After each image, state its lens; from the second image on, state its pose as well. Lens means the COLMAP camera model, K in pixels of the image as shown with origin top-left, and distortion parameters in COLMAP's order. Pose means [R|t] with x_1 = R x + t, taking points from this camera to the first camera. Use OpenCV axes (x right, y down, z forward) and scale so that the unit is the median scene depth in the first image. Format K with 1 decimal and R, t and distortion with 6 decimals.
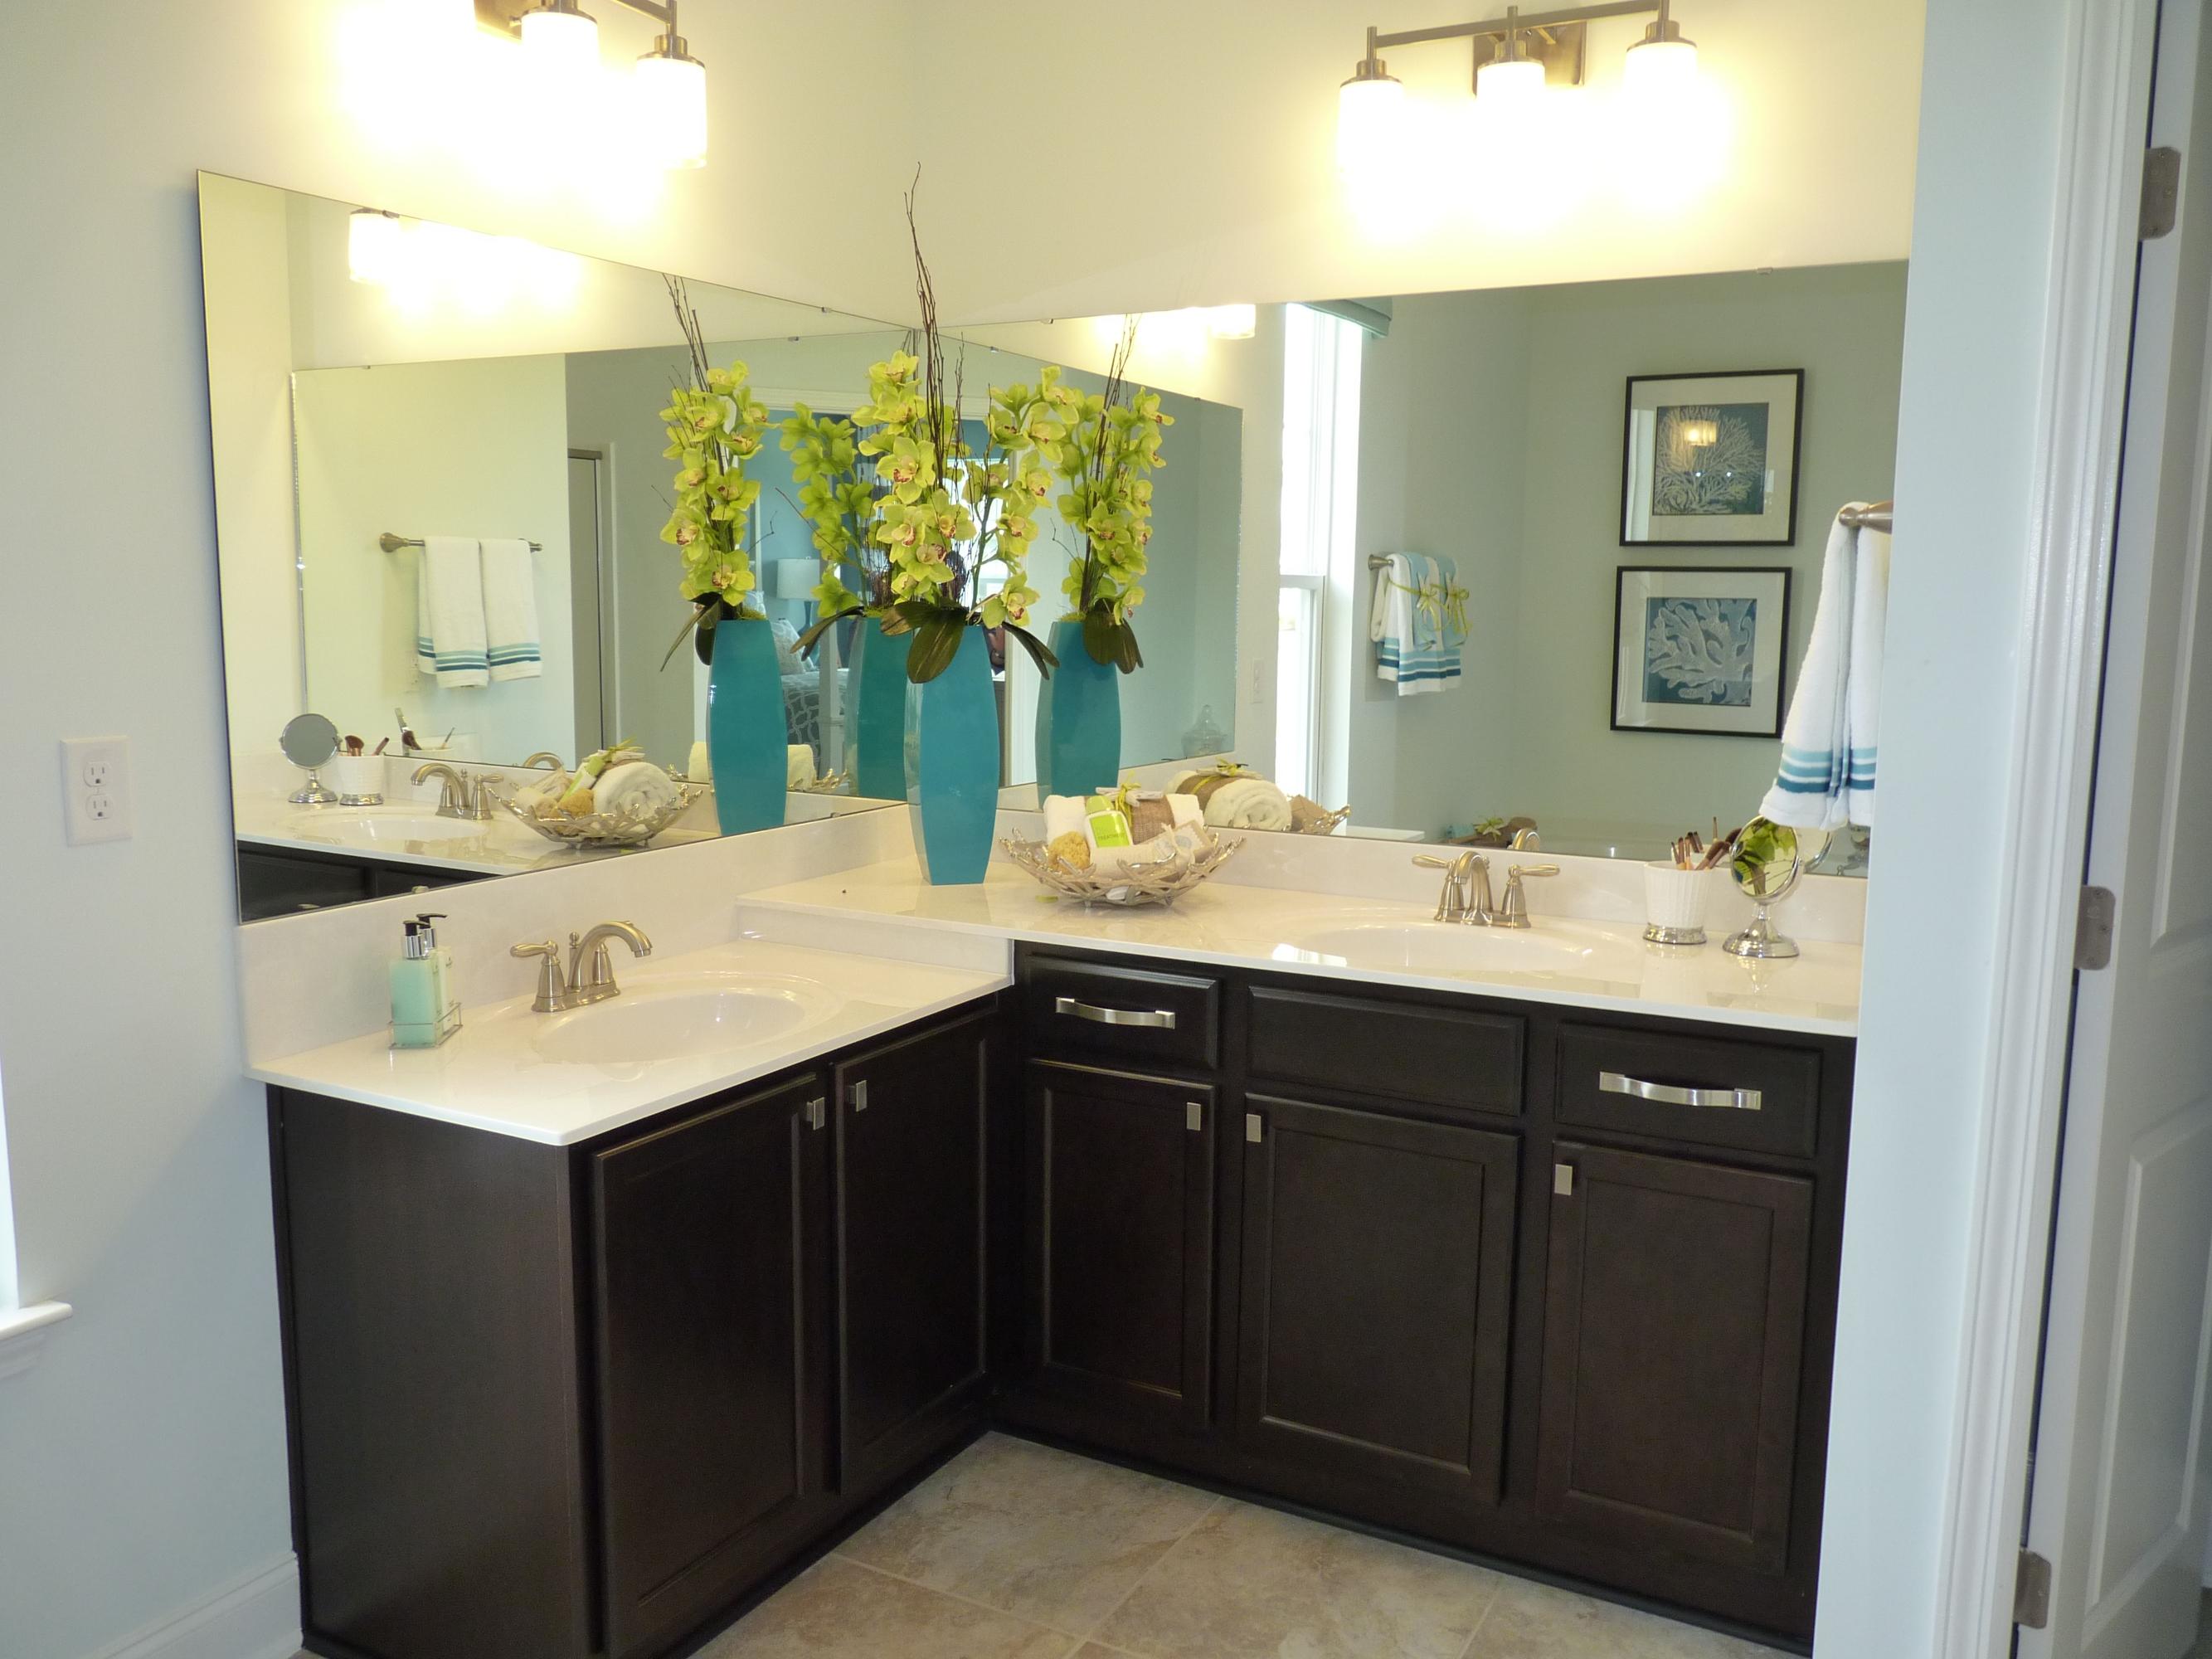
lens RADIAL K [[1775.8, 0, 1103.7], [0, 1775.8, 828.8], [0, 0, 1]] dist [-0.016111, -0.003389]
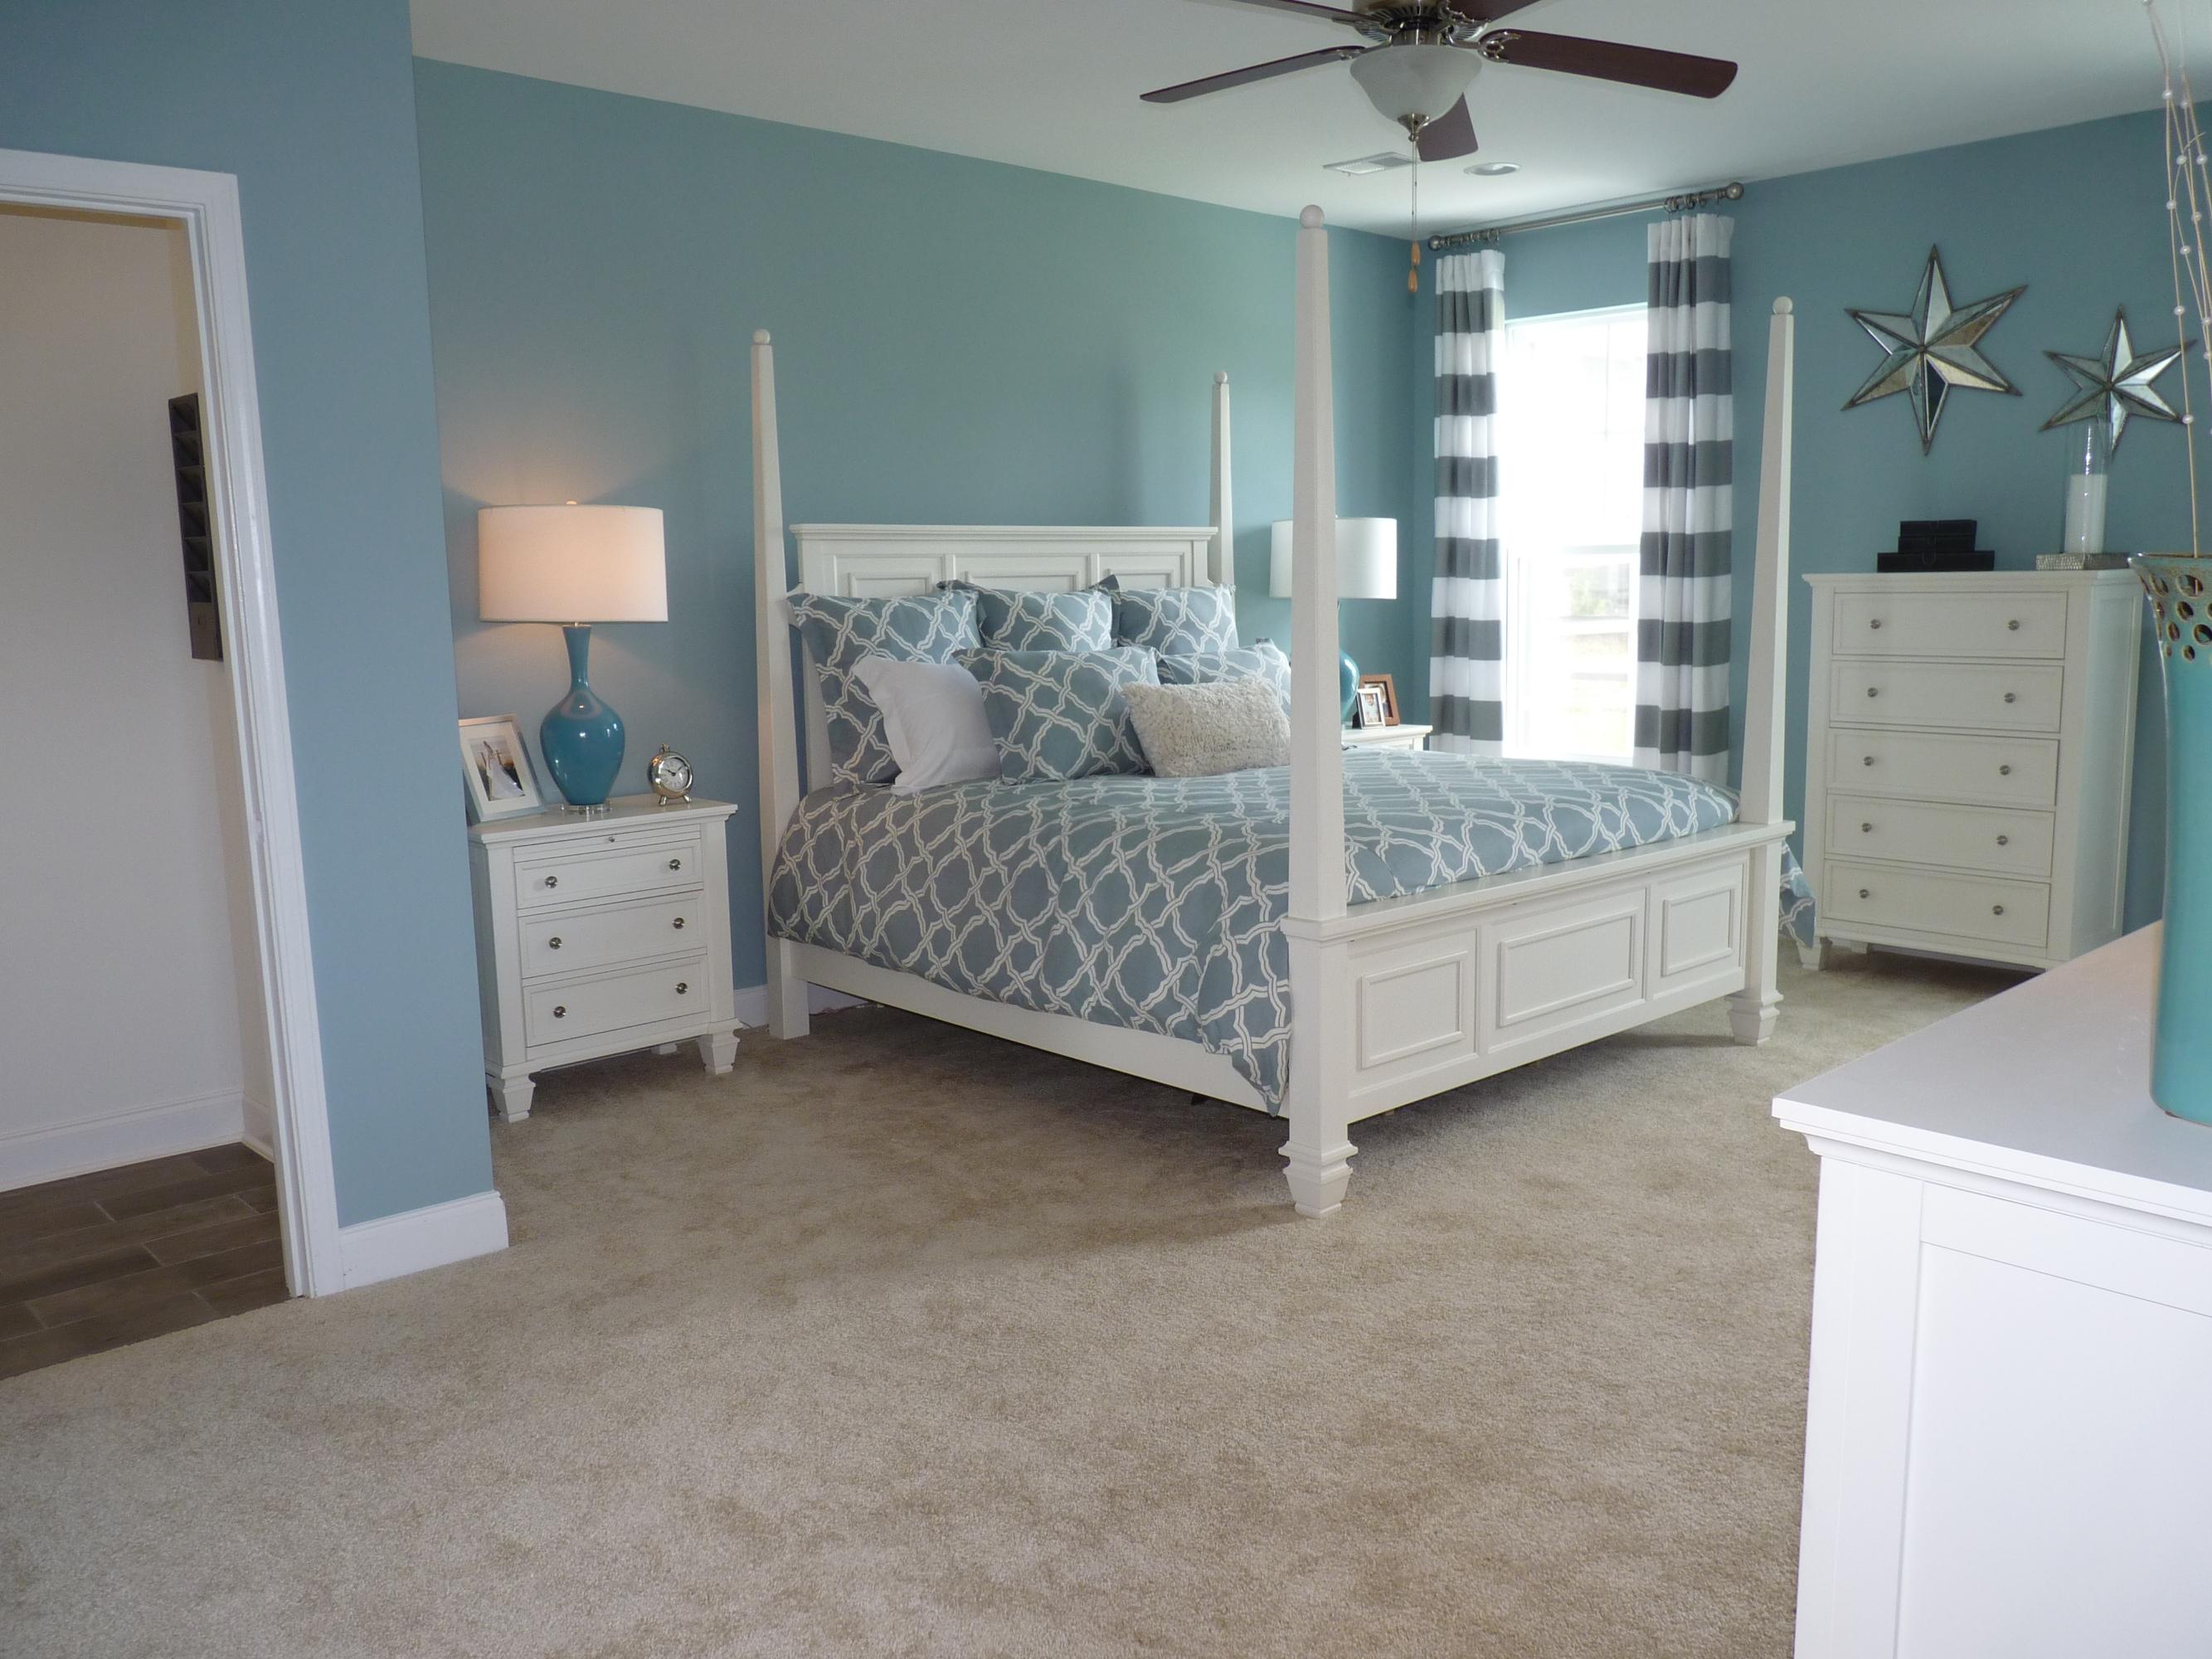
lens RADIAL K [[1775.8, 0, 1106.1], [0, 1775.8, 829.3], [0, 0, 1]] dist [-0.016111, -0.003389]
pose [[0.946338, 0.018821, -0.322630, -0.078058], [-0.019978, 0.999800, -0.000274, -0.079692], [0.322560, 0.006705, 0.946525, 0.637448]]
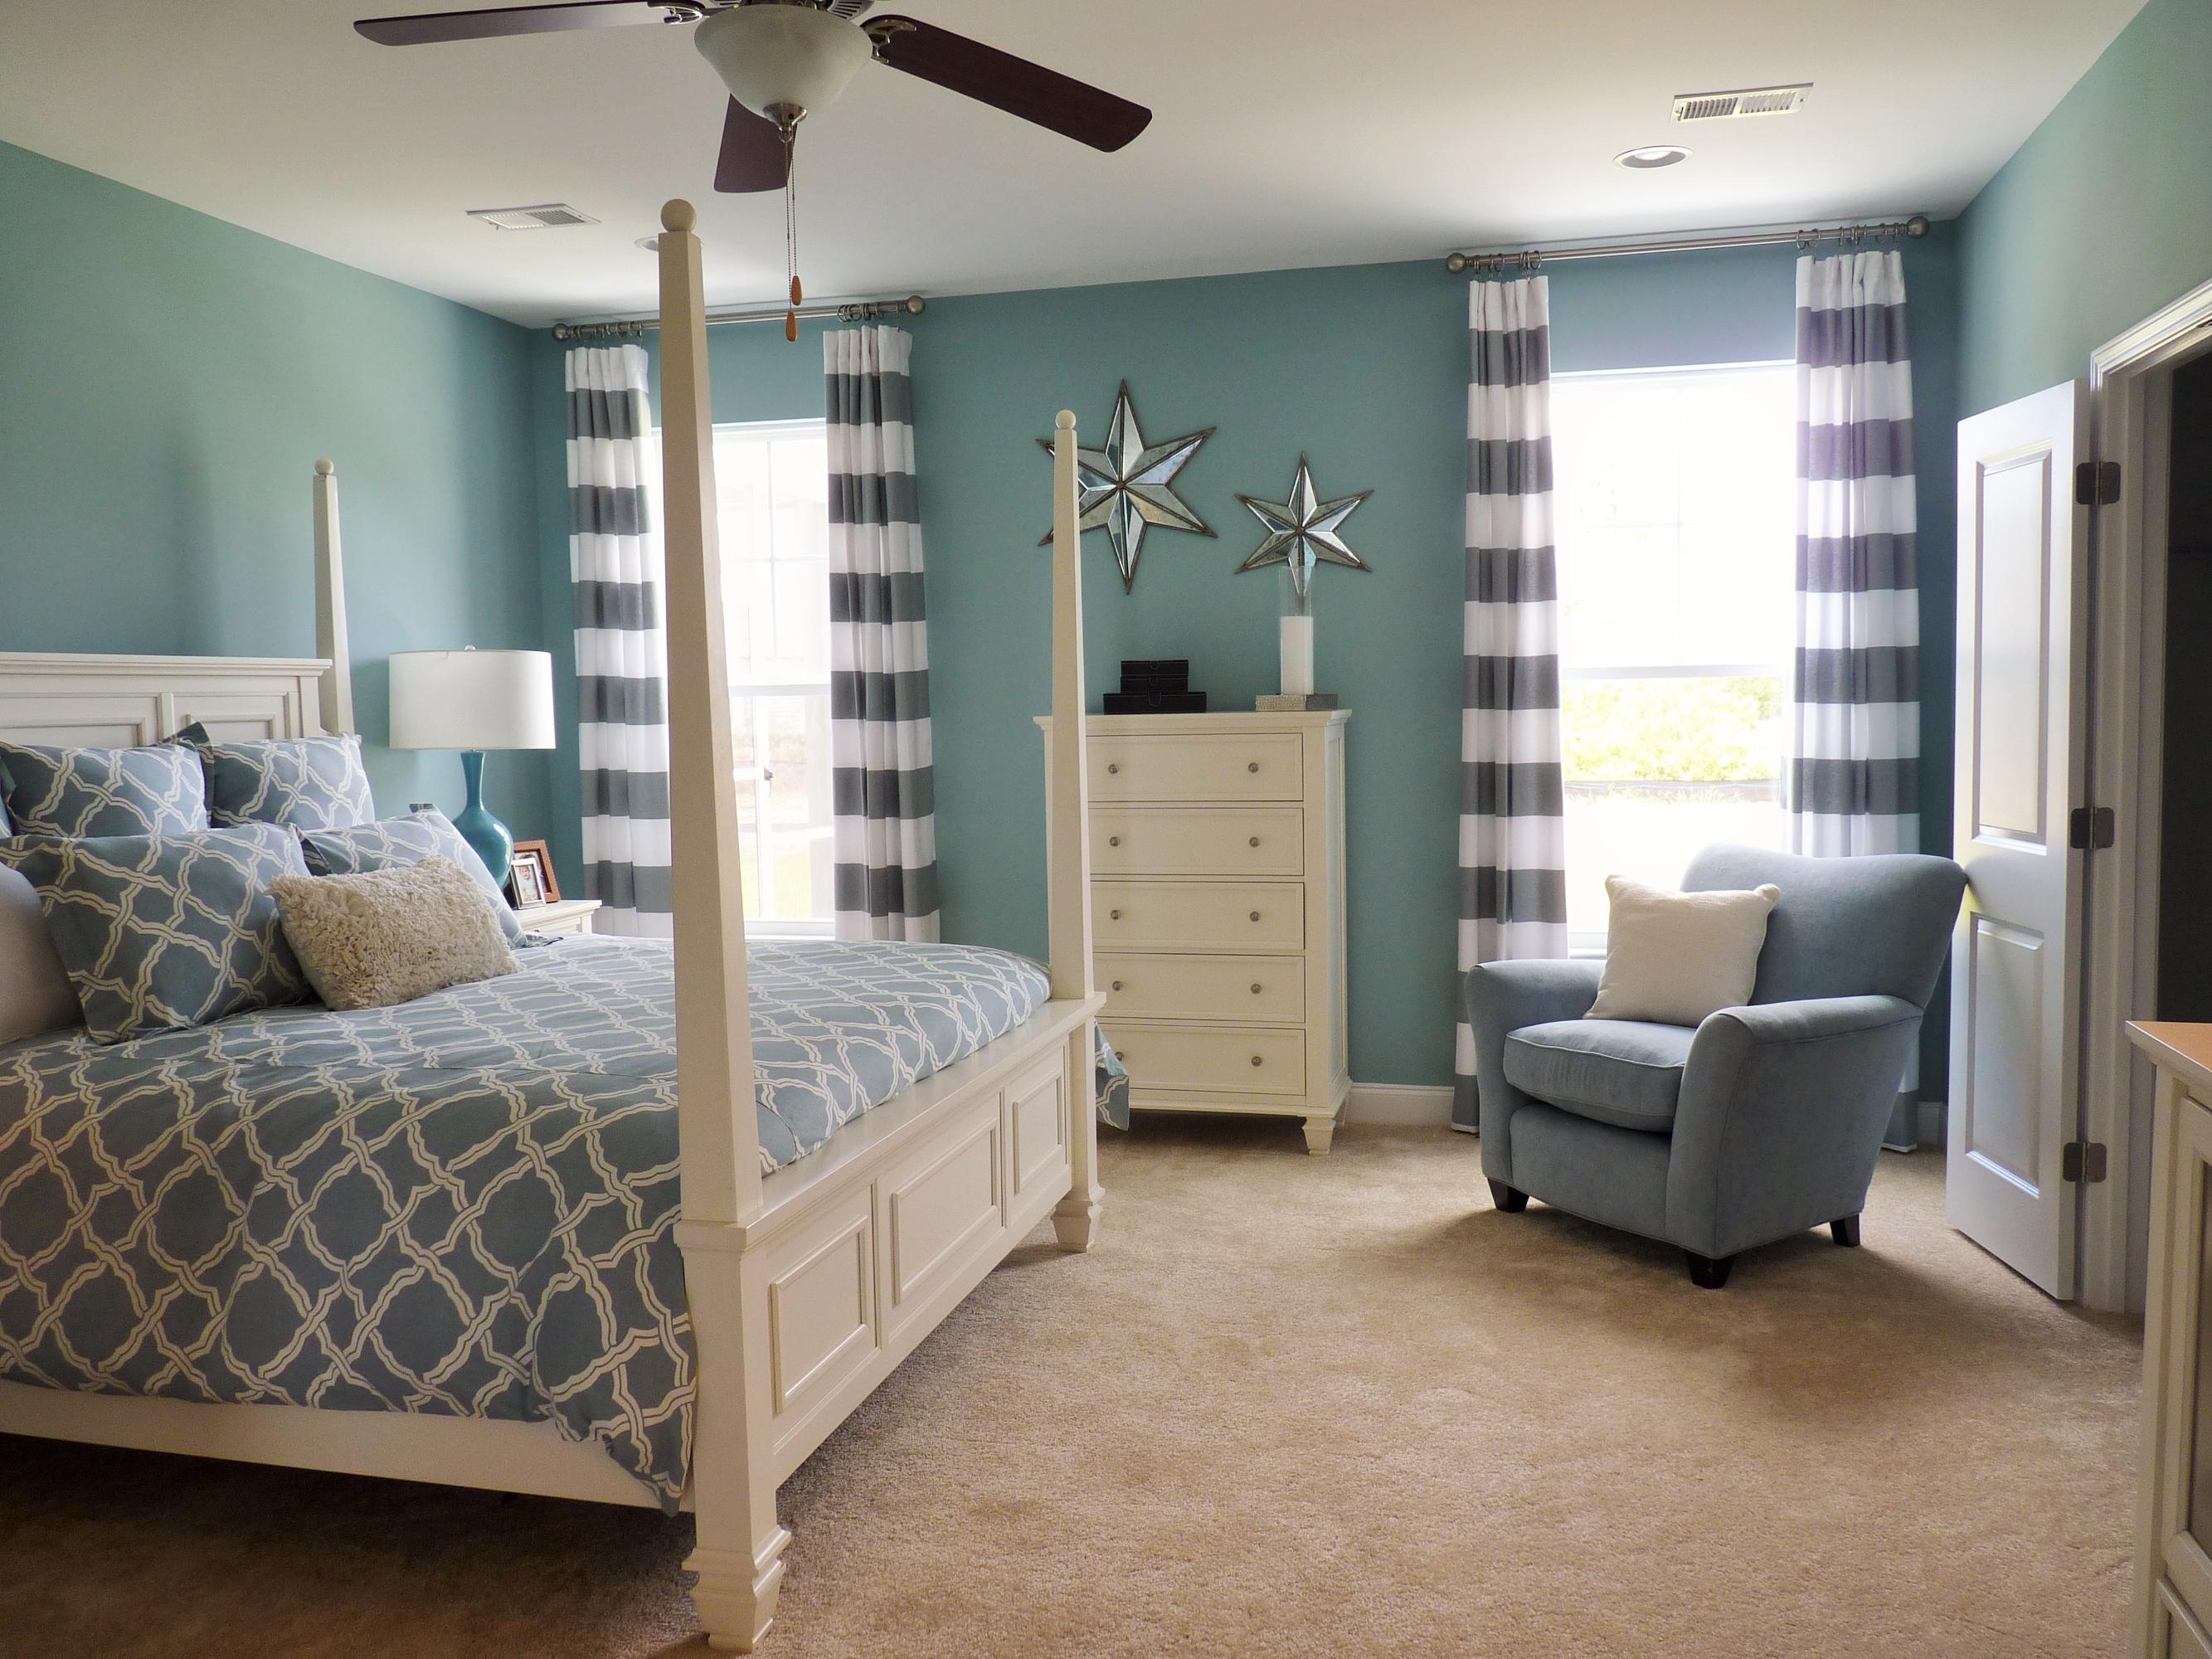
lens RADIAL K [[1775.8, 0, 1103.5], [0, 1775.8, 836.2], [0, 0, 1]] dist [-0.016111, -0.003389]
pose [[0.969987, -0.047667, 0.238437, -0.158255], [0.064343, 0.995959, -0.062649, -0.096572], [-0.234488, 0.076111, 0.969135, 0.734509]]
